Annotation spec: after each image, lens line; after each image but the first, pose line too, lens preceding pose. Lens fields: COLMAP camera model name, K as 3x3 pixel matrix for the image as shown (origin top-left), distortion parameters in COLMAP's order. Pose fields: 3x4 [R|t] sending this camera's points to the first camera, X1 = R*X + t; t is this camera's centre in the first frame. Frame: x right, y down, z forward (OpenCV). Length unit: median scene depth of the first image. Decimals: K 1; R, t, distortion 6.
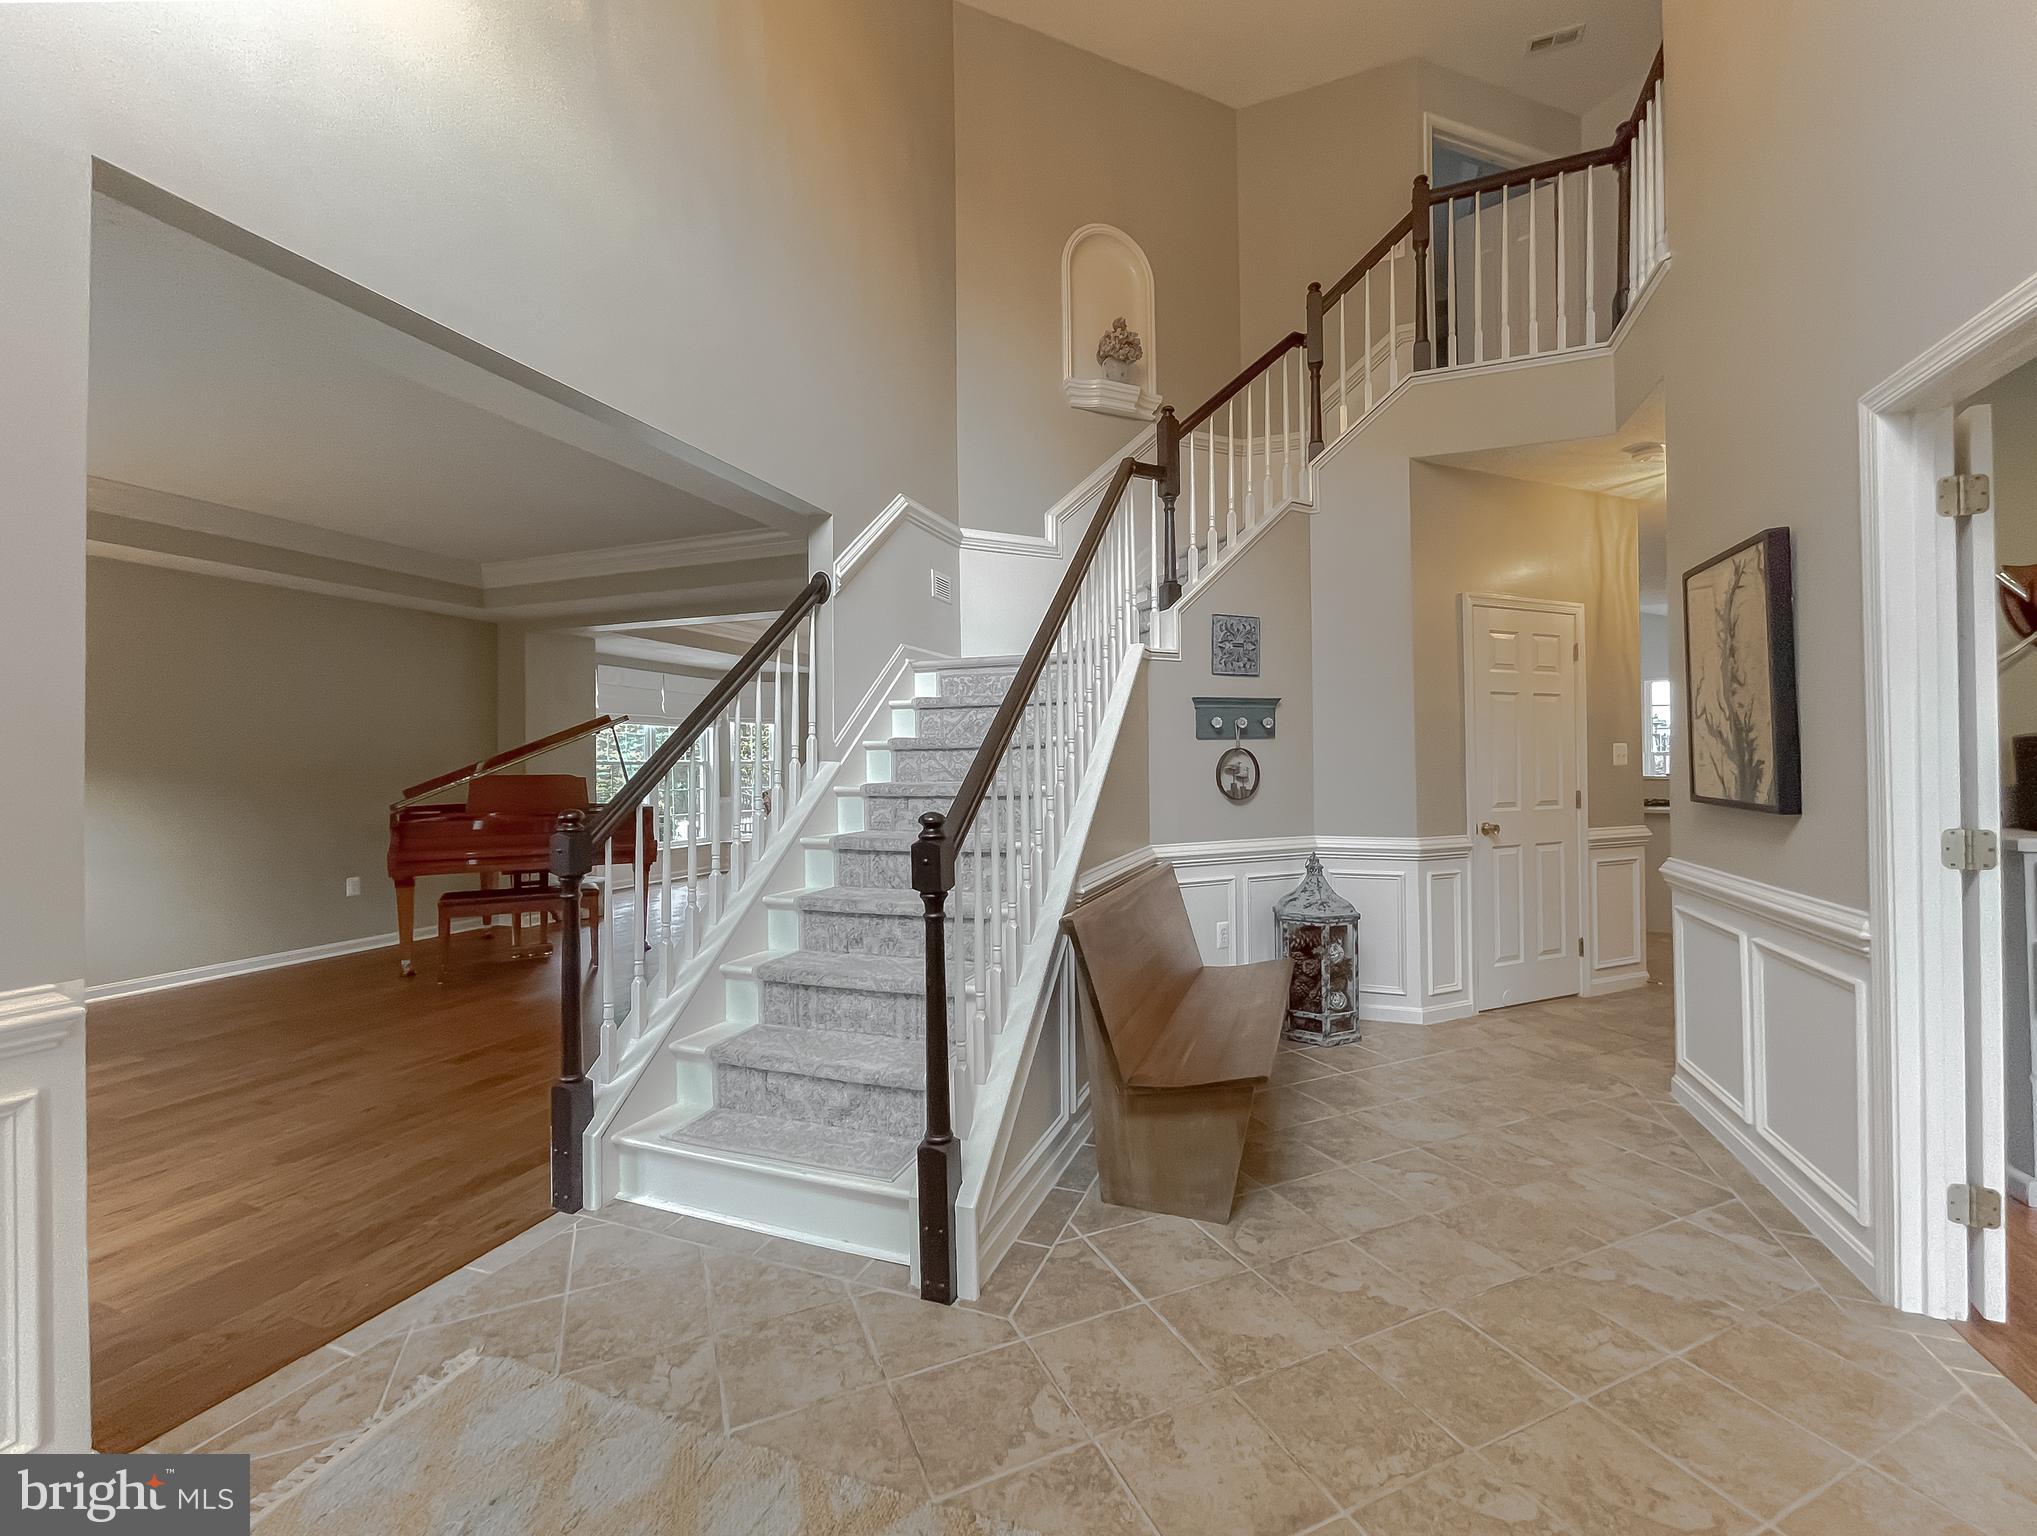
lens RADIAL K [[853.6, 0, 1035.0], [0, 853.6, 764.5], [0, 0, 1]] dist [-0.004986, 0.002469]
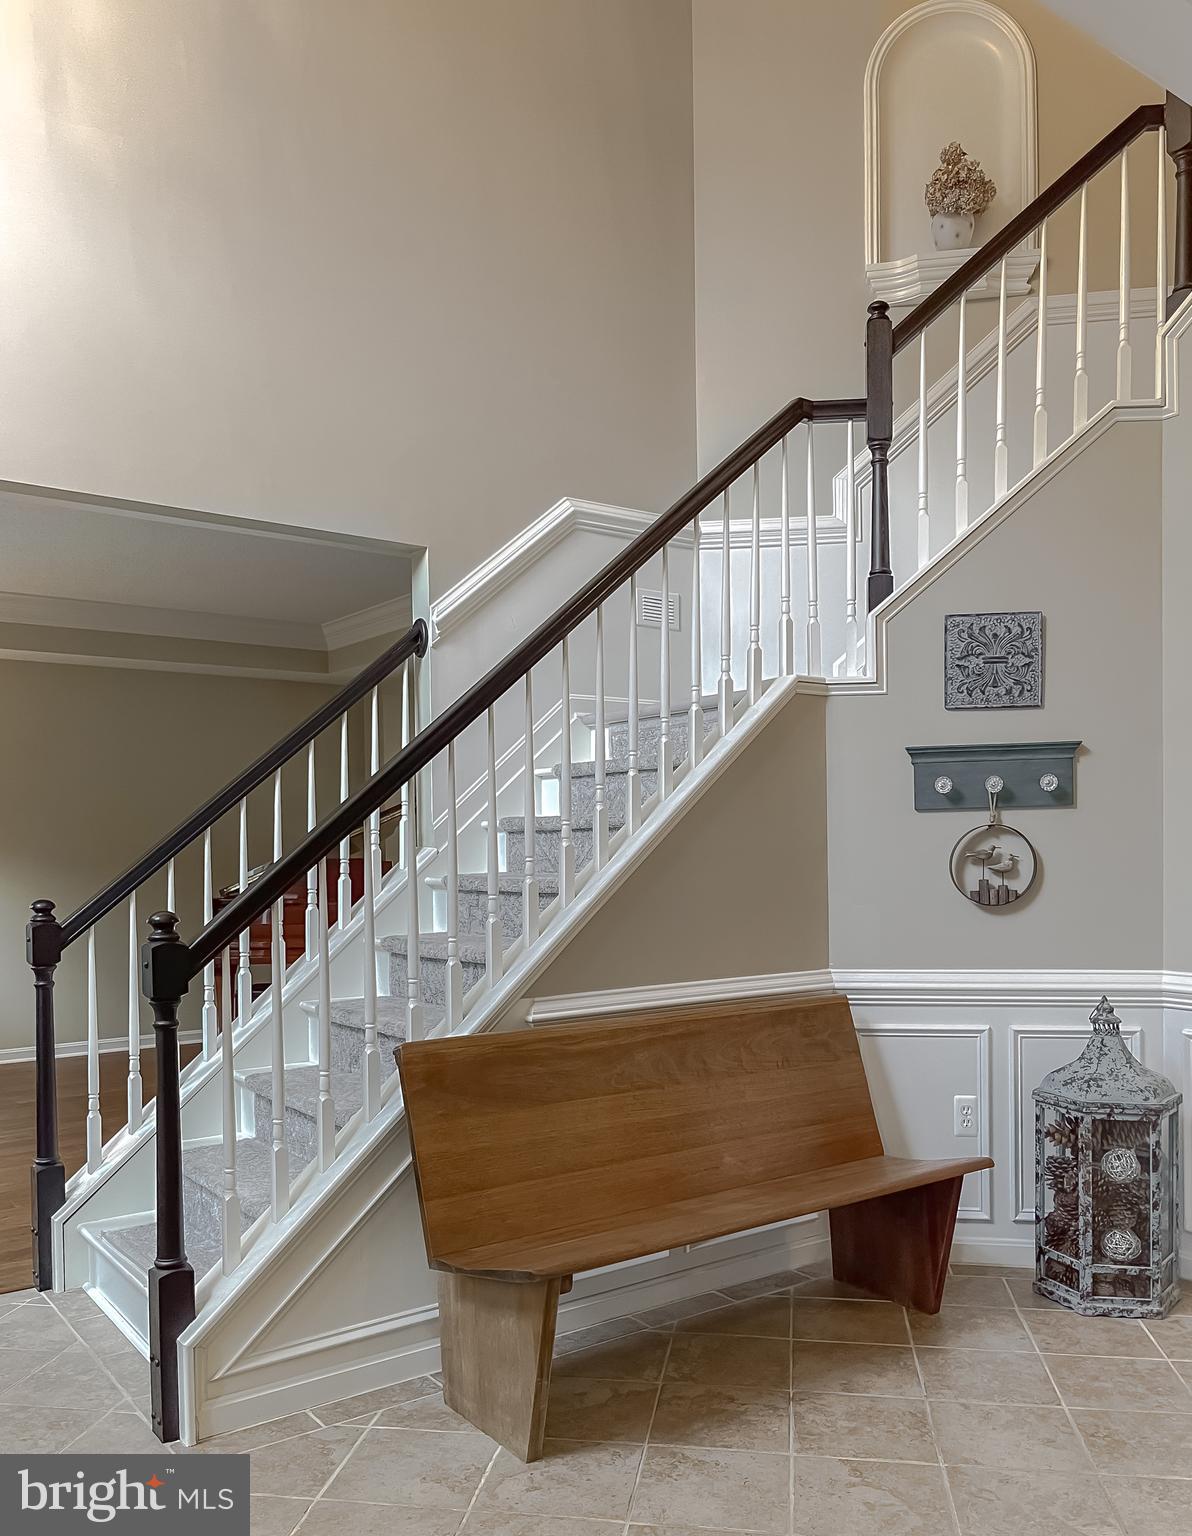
lens RADIAL K [[1269.3, 0, 627.9], [0, 1269.3, 866.4], [0, 0, 1]] dist [0.014485, -0.000317]
pose [[0.837997, 0.008311, -0.545611, 0.595167], [0.004633, 0.999740, 0.022345, -0.011567], [0.545655, -0.021253, 0.837741, 0.070602]]
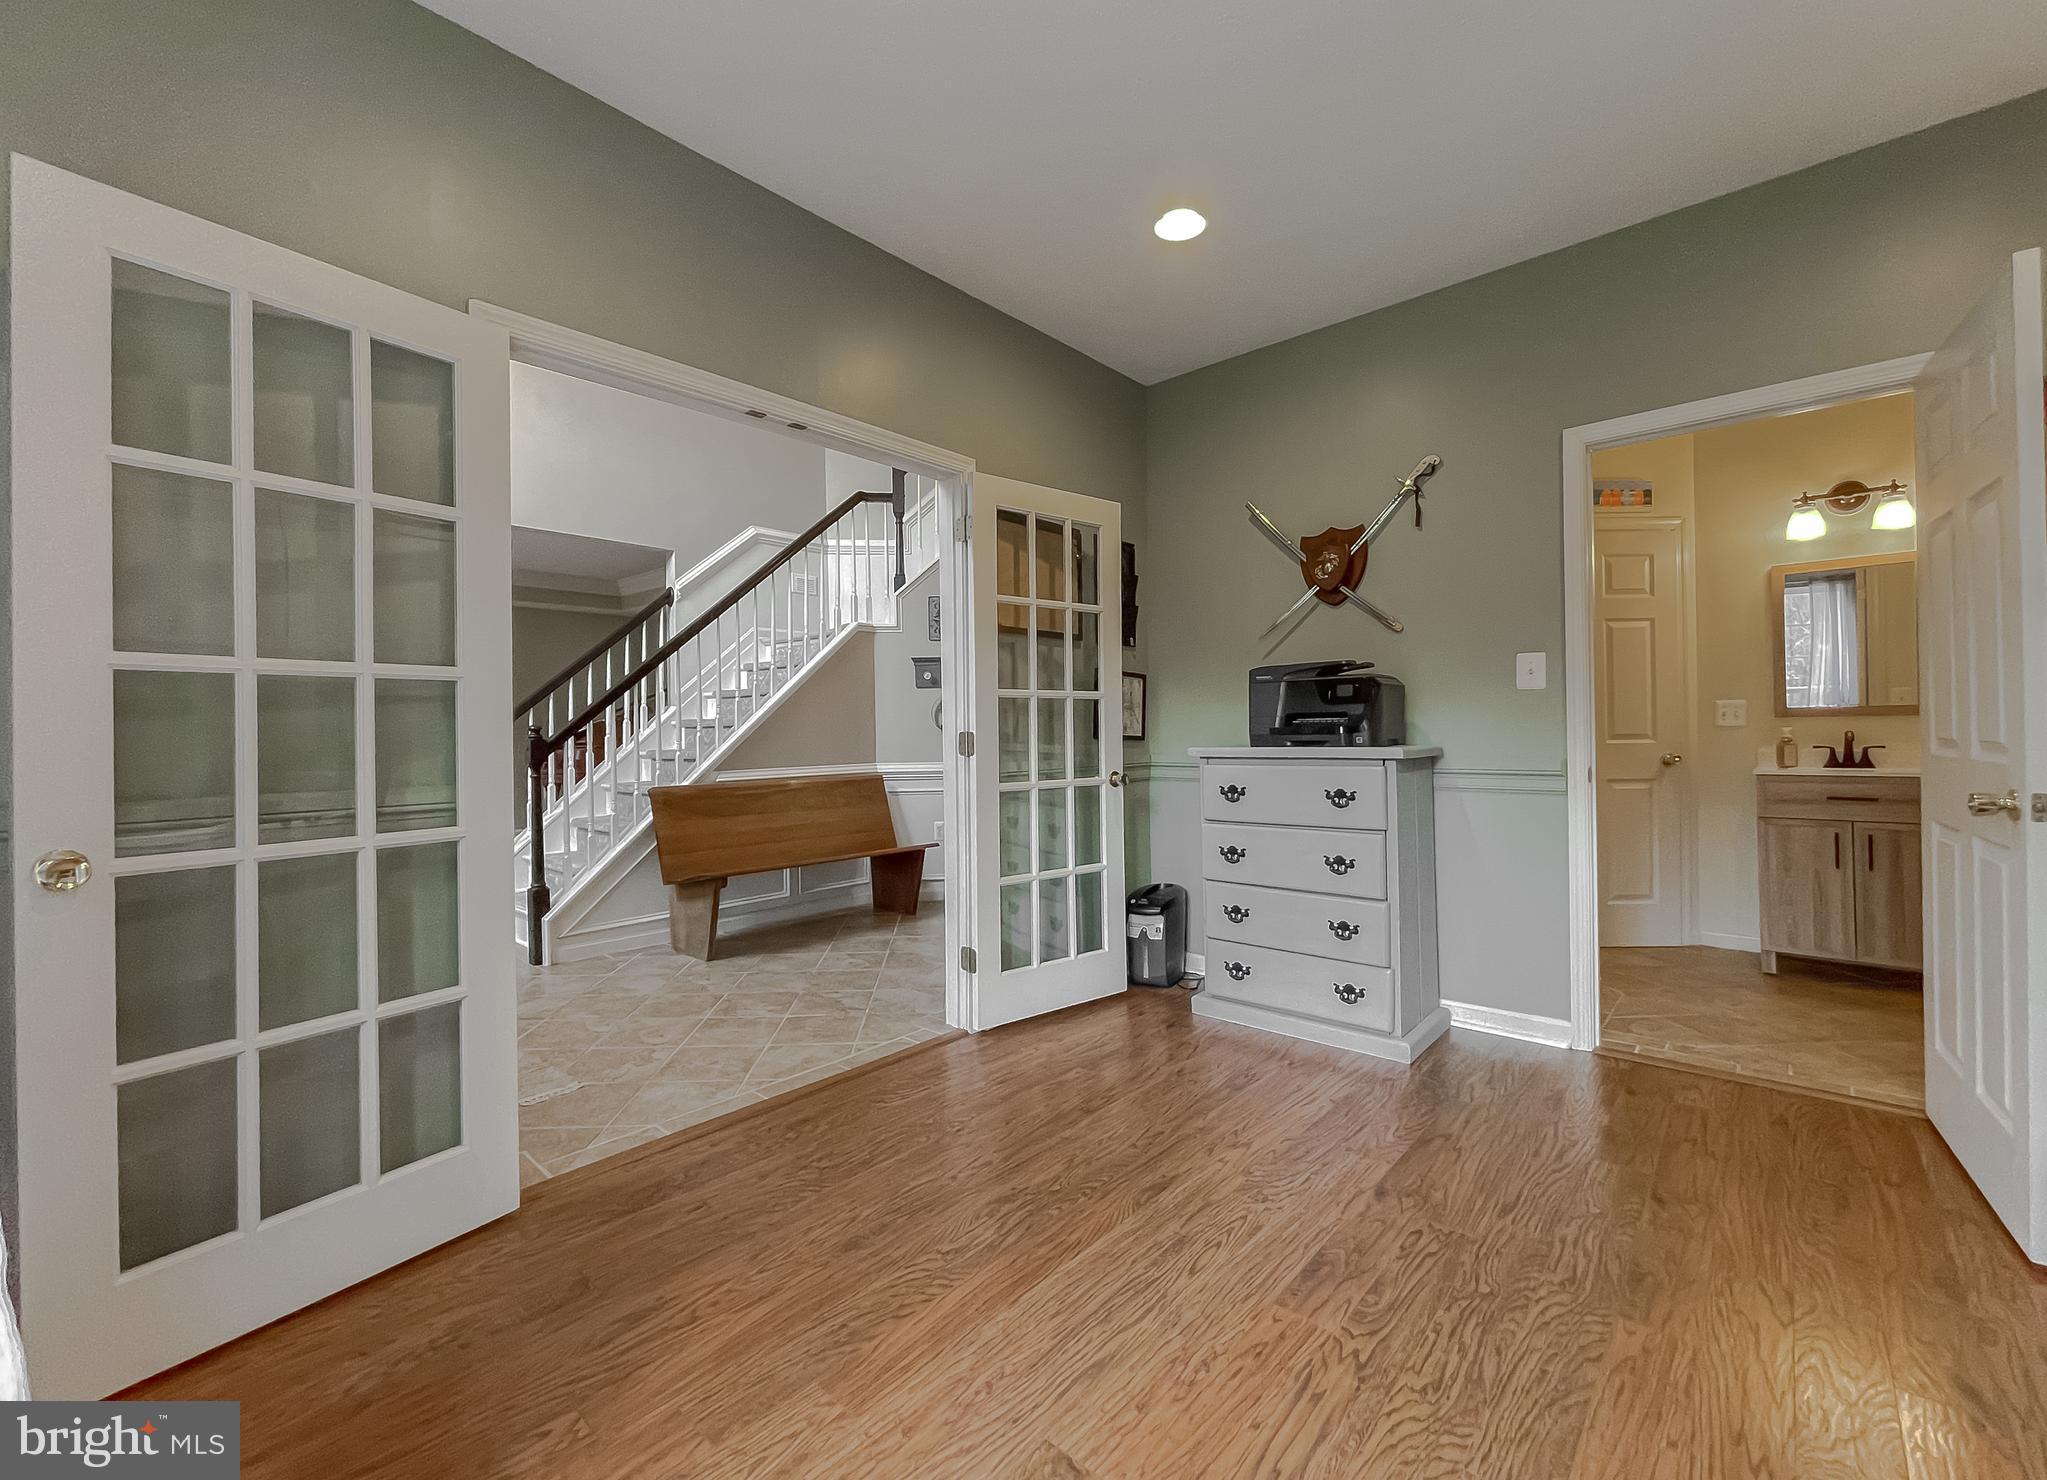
lens RADIAL K [[882.3, 0, 1041.8], [0, 882.3, 728.9], [0, 0, 1]] dist [-0.011687, 0.000967]
pose [[0.934030, 0.000045, -0.357194, 0.988639], [0.002515, 0.999974, 0.006701, 0.030972], [0.357185, -0.007157, 0.934006, -0.291963]]
